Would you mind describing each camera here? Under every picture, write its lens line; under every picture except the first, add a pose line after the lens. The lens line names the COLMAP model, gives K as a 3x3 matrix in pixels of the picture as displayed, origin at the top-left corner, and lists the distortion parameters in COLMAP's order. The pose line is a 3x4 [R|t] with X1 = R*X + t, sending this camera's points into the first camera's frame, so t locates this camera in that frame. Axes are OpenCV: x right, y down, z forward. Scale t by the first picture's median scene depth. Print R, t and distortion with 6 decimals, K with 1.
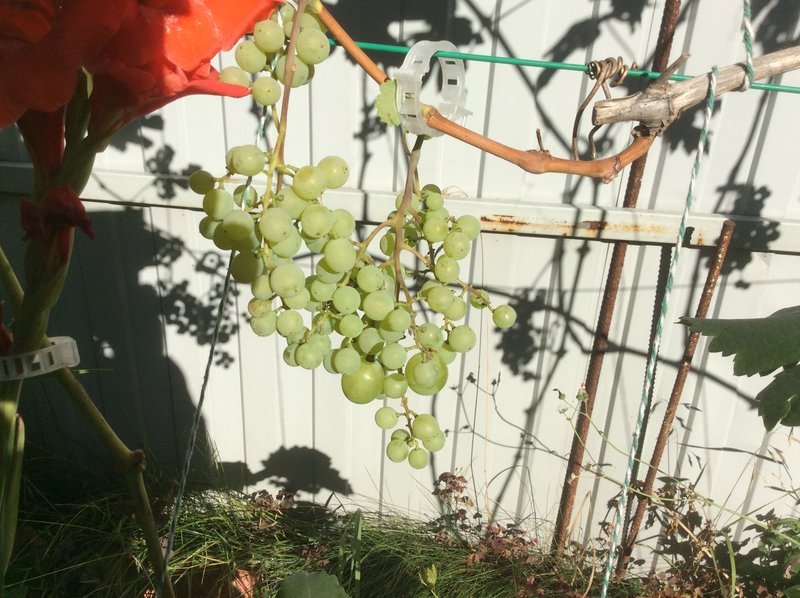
lens RADIAL K [[719.1, 0, 399.6], [0, 719.1, 298.0], [0, 0, 1]] dist [0.017072, -0.035097]
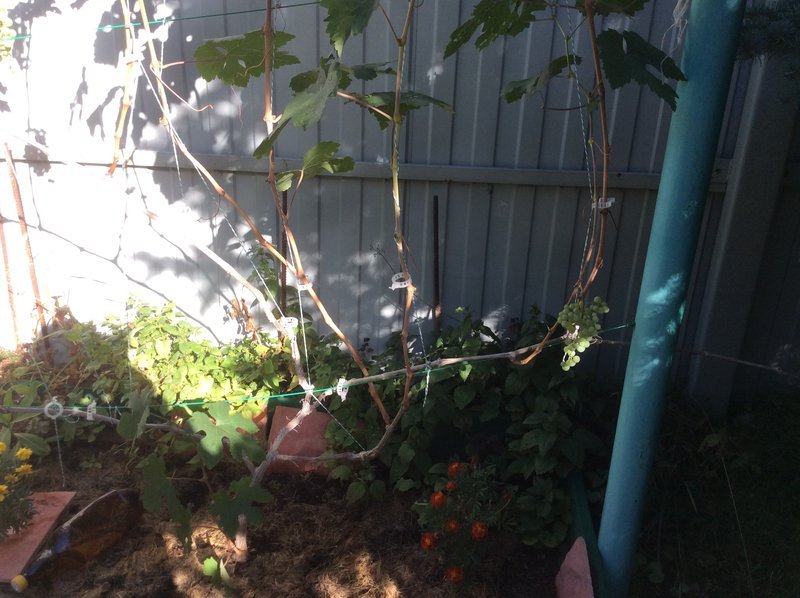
lens RADIAL K [[719.1, 0, 399.6], [0, 719.1, 298.6], [0, 0, 1]] dist [0.017072, -0.035097]
pose [[0.999841, -0.000823, -0.017786, 1.356148], [-0.000605, 0.996783, -0.080145, 0.425490], [0.017794, 0.080143, 0.996625, -0.849829]]
